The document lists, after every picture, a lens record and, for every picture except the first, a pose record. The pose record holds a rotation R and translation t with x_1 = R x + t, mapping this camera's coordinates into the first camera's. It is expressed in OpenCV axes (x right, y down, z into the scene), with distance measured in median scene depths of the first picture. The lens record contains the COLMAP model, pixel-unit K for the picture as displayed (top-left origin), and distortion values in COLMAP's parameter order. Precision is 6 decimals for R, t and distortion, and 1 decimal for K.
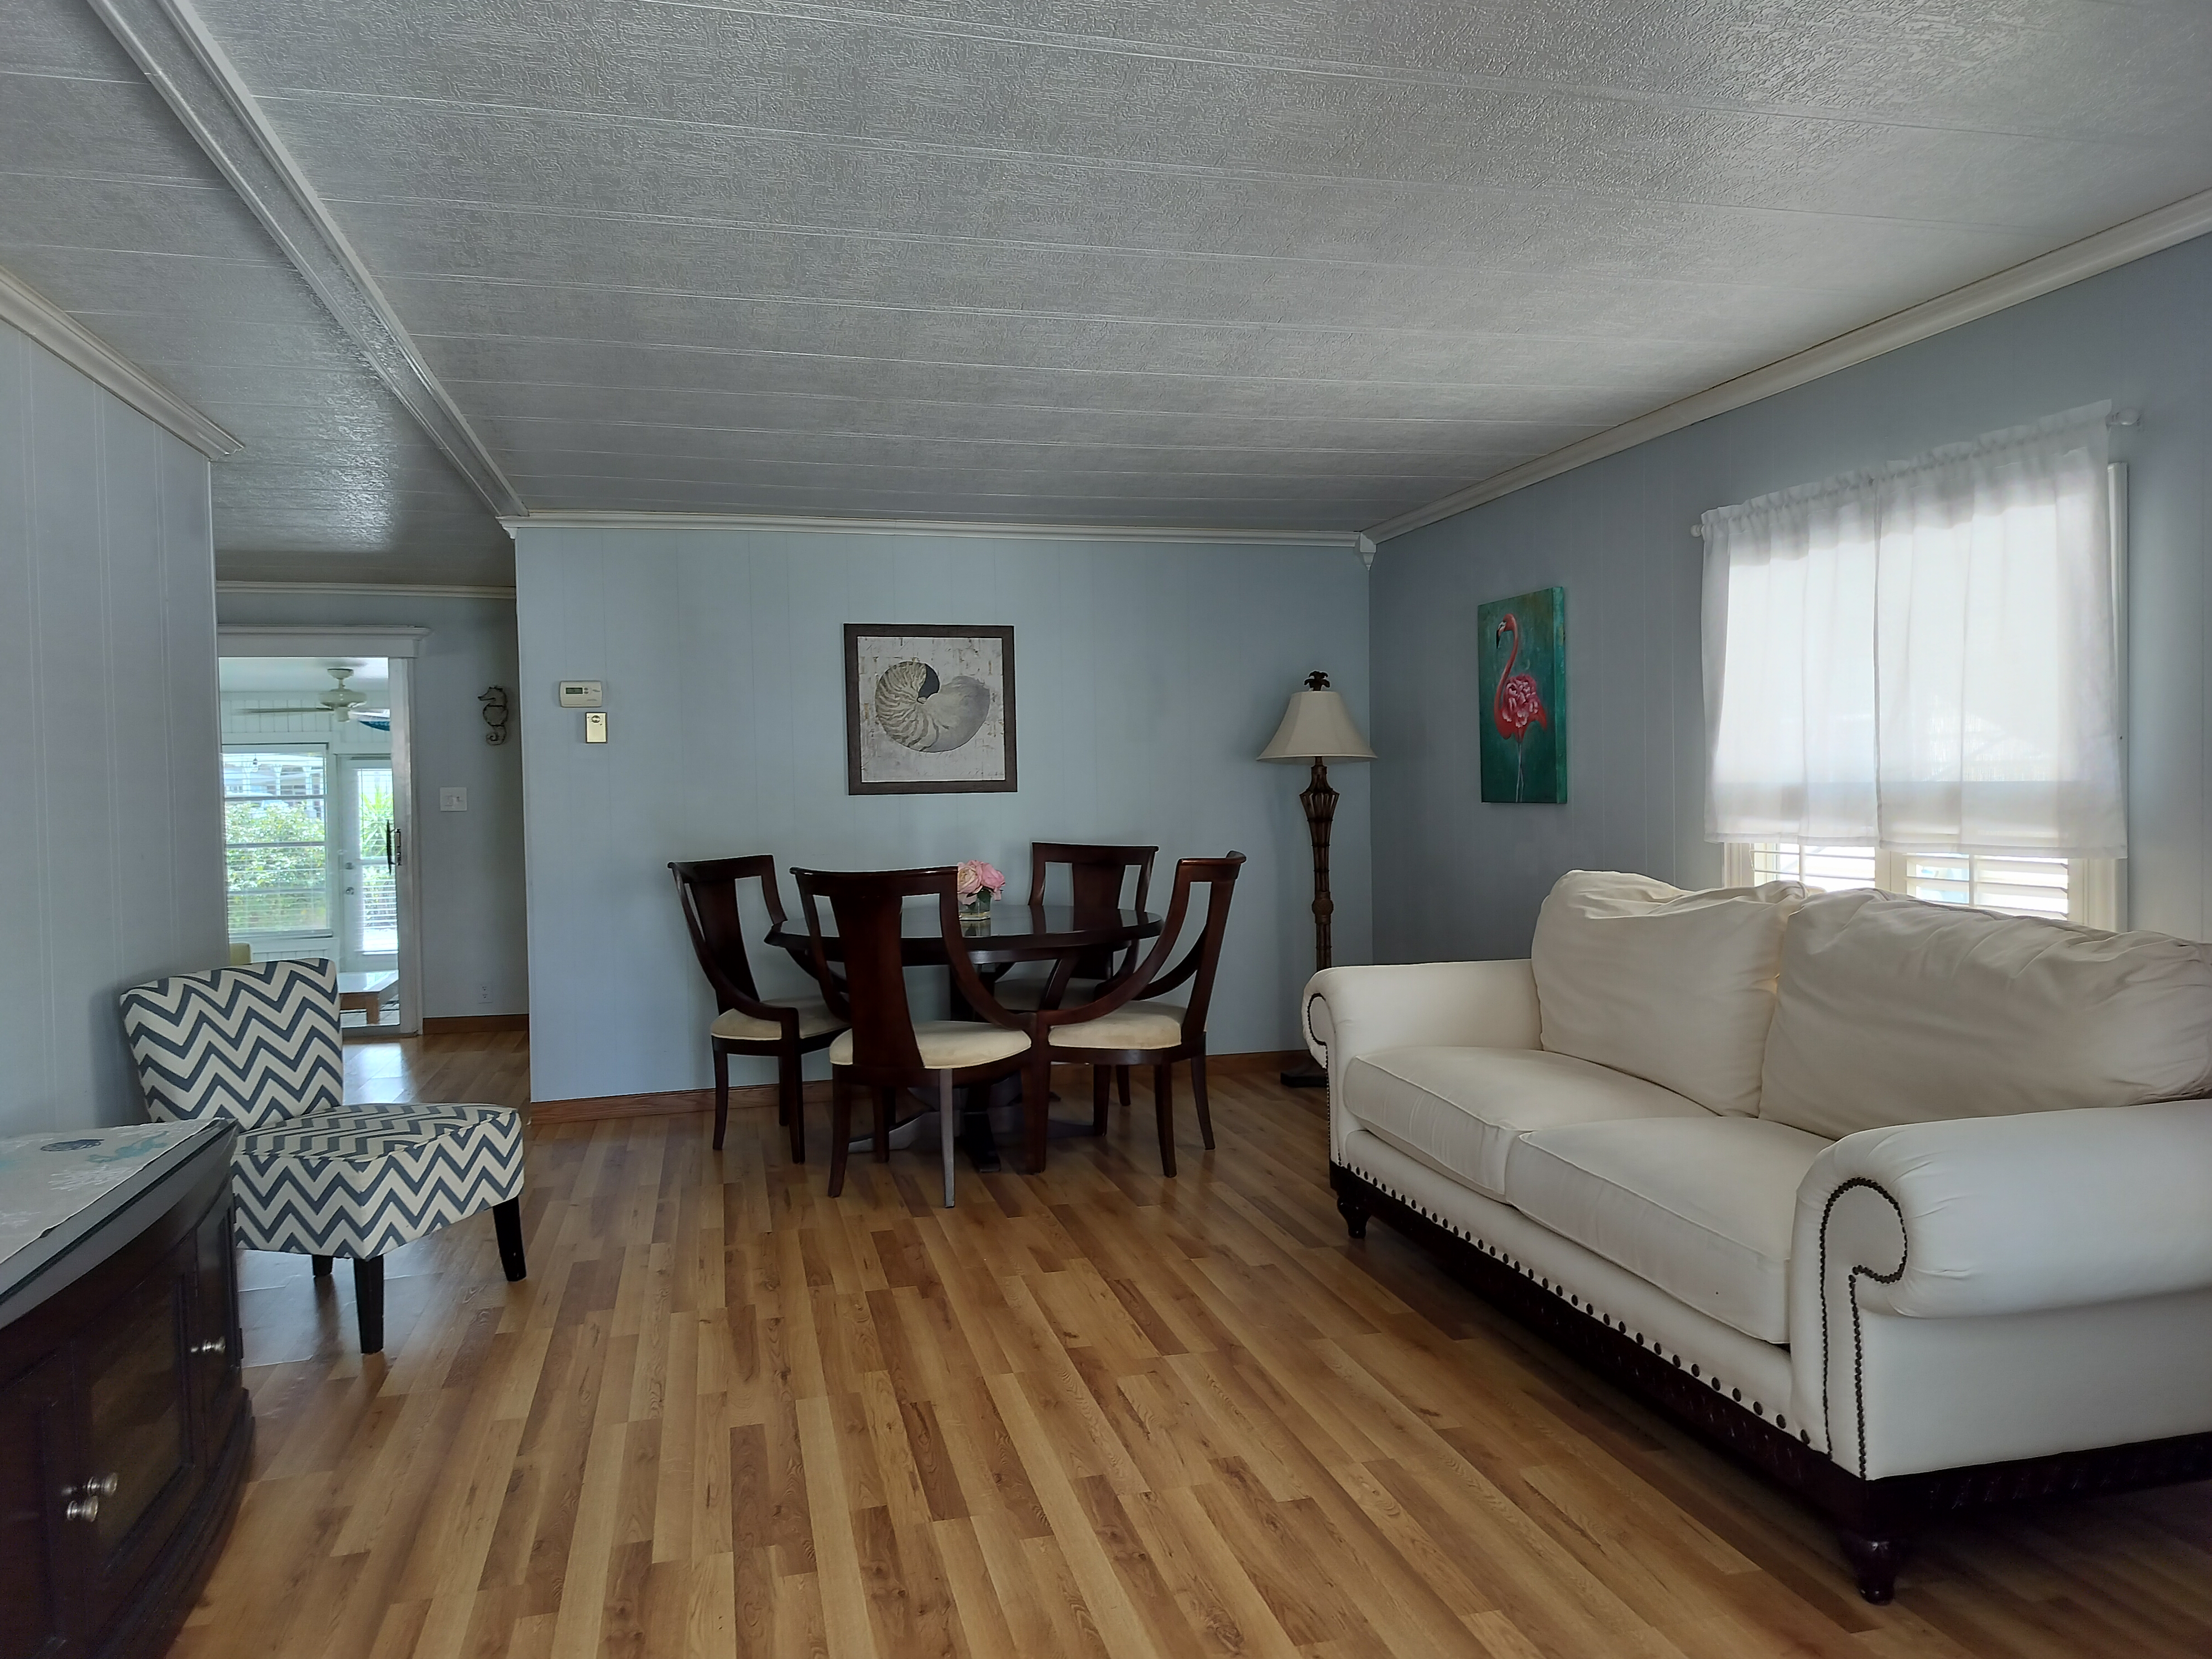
lens RADIAL K [[1553.0, 0, 1110.5], [0, 1553.0, 809.8], [0, 0, 1]] dist [0.038192, -0.042231]
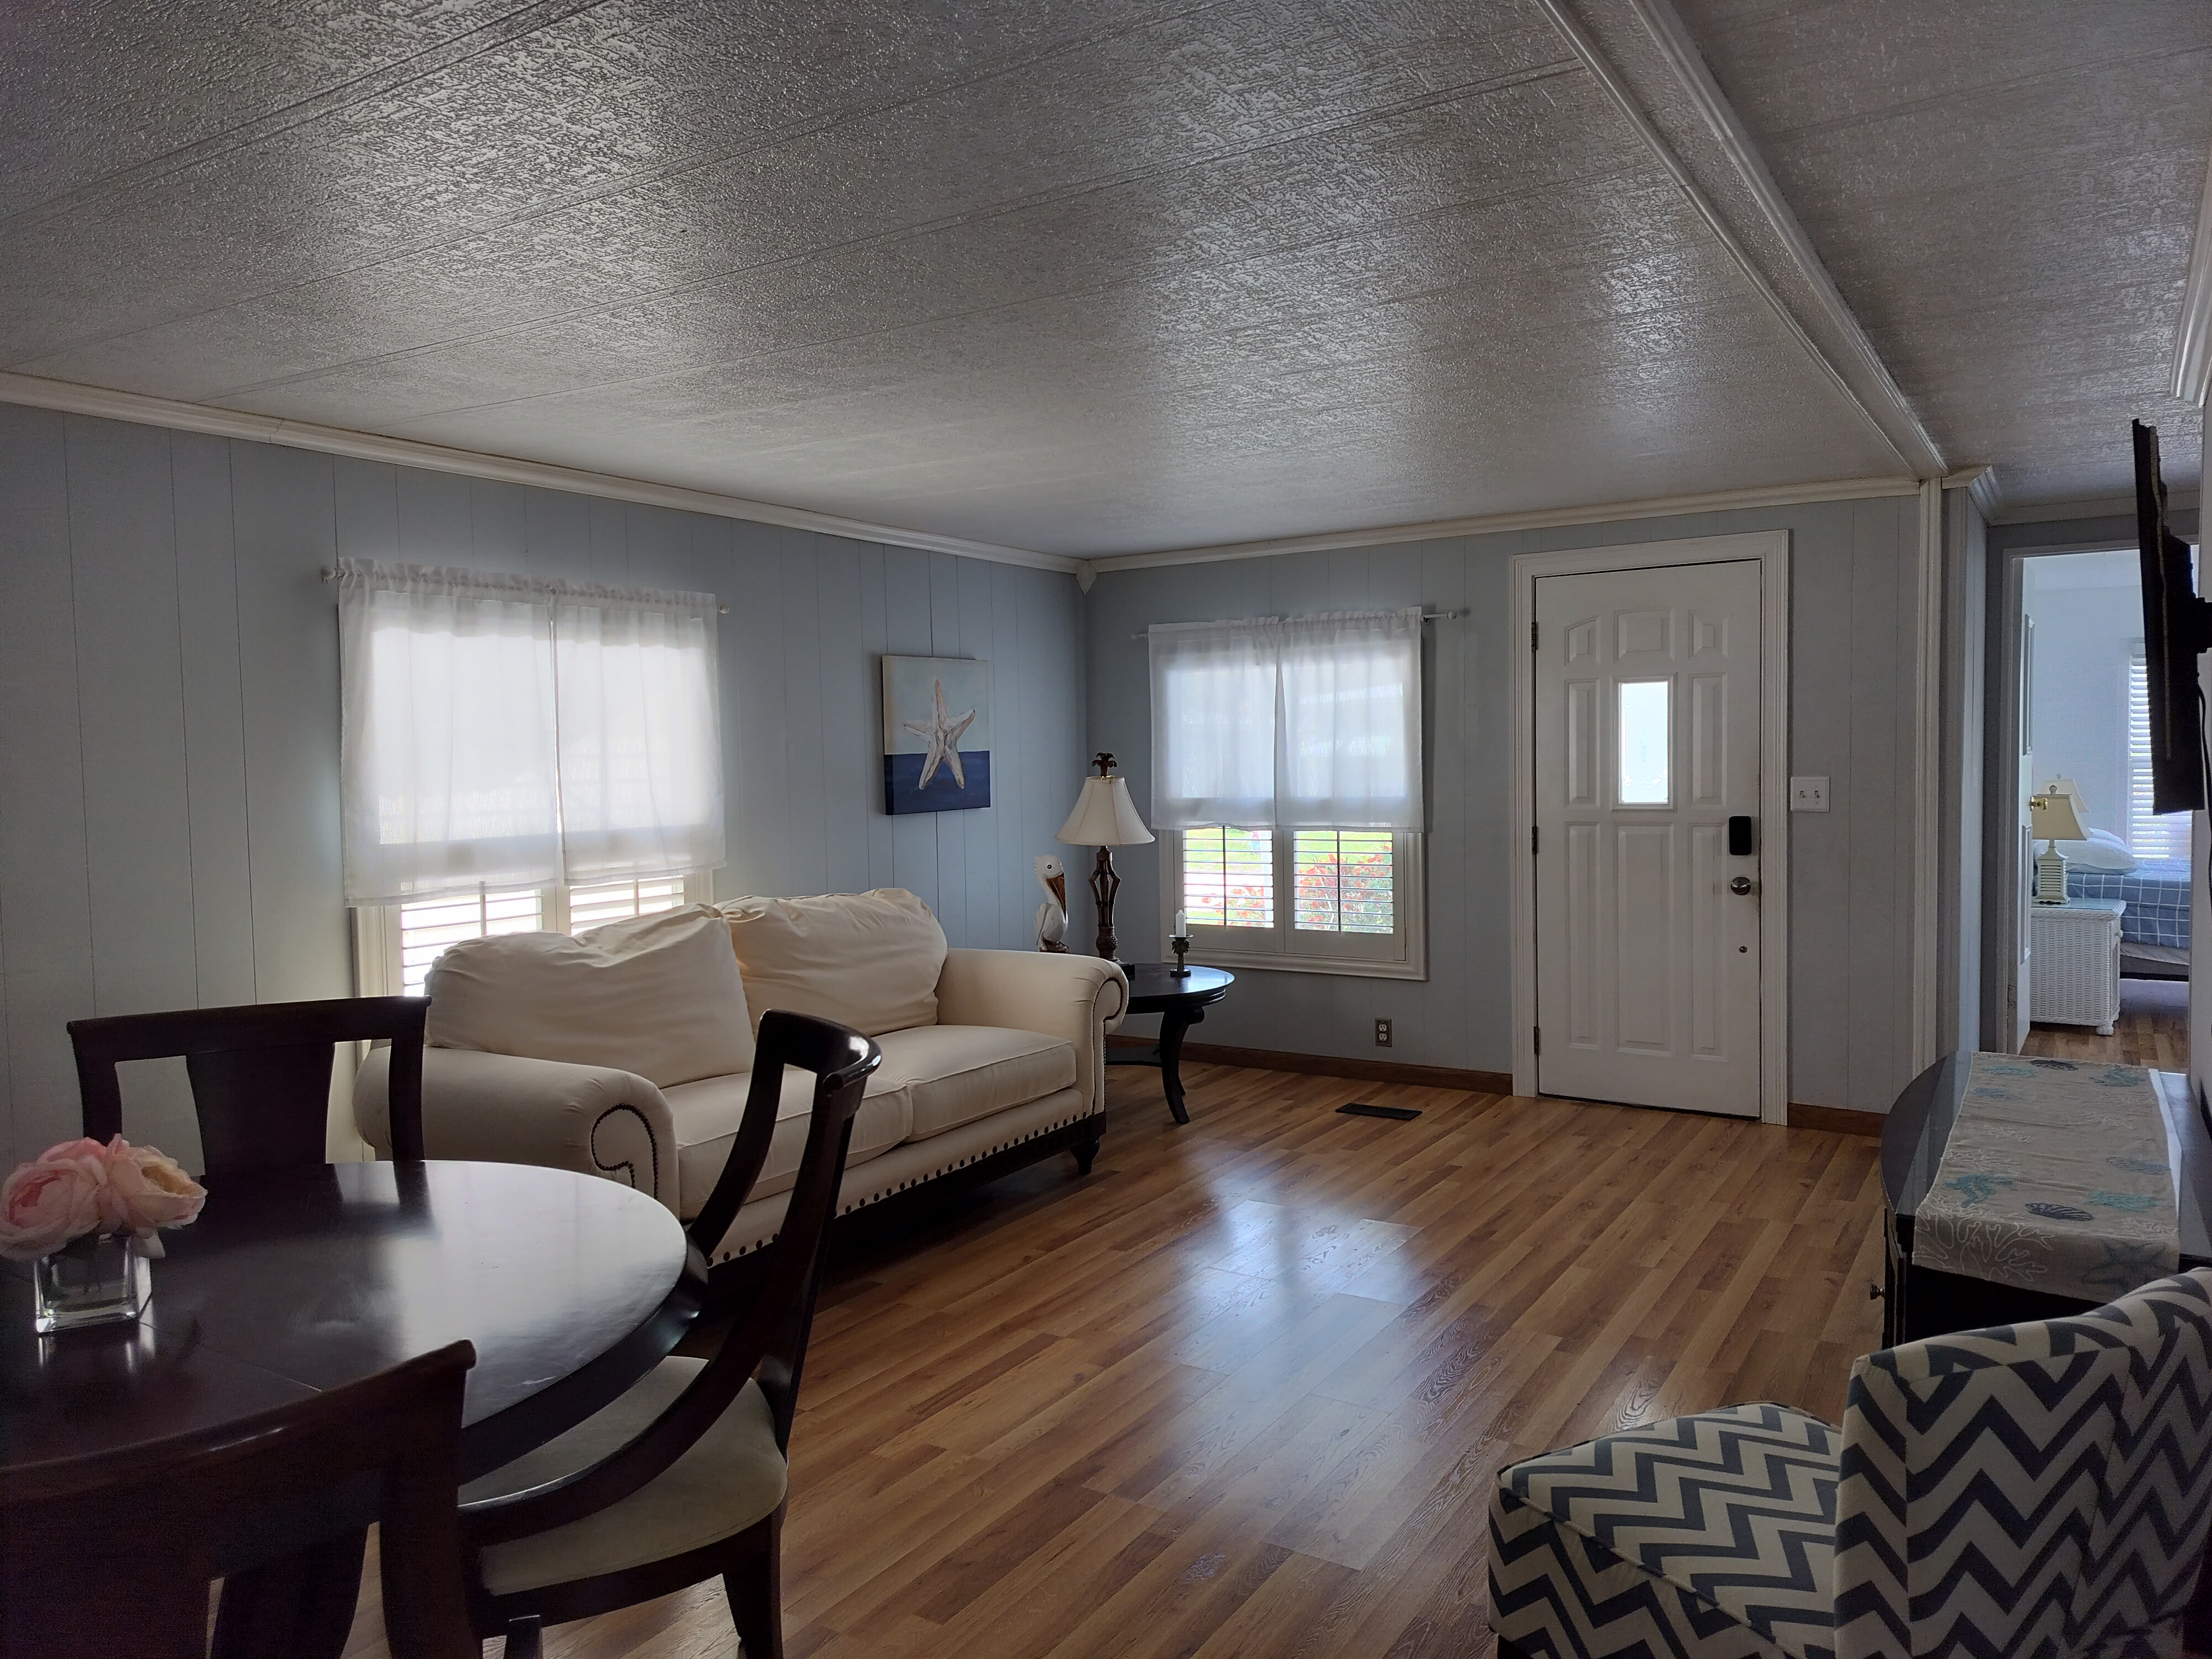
lens RADIAL K [[1553.0, 0, 1115.9], [0, 1553.0, 845.6], [0, 0, 1]] dist [0.038192, -0.042231]
pose [[-0.690526, -0.007223, 0.723271, -0.769819], [0.055762, 0.996443, 0.063188, -0.067059], [-0.721155, 0.083964, -0.687667, 1.650017]]
